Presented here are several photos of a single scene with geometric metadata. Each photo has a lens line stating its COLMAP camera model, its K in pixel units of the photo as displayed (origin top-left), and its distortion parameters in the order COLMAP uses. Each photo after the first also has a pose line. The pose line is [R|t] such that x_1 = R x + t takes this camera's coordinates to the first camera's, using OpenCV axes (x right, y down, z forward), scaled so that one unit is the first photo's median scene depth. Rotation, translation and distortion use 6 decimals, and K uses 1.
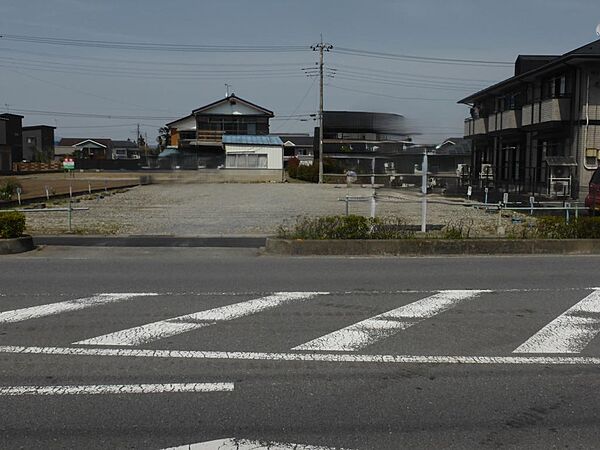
lens RADIAL K [[631.3, 0, 300.0], [0, 631.3, 225.0], [0, 0, 1]] dist [0.009930, -0.001102]
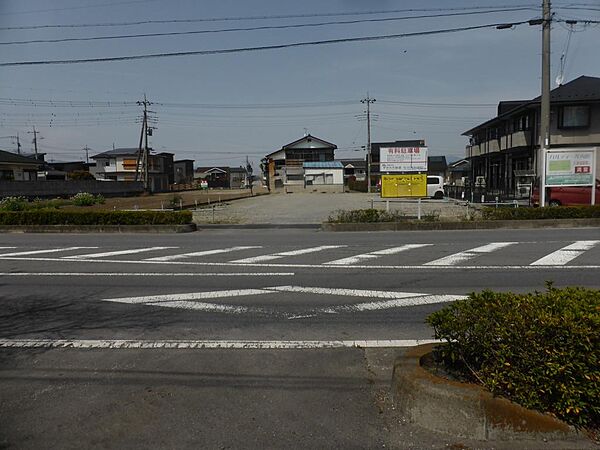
lens RADIAL K [[446.4, 0, 300.0], [0, 446.4, 225.0], [0, 0, 1]] dist [-0.002589, 0.006460]
pose [[0.990789, -0.016137, -0.134448, 0.040751], [0.016502, 0.999863, 0.001599, 0.017576], [0.134404, -0.003803, 0.990919, -0.187777]]
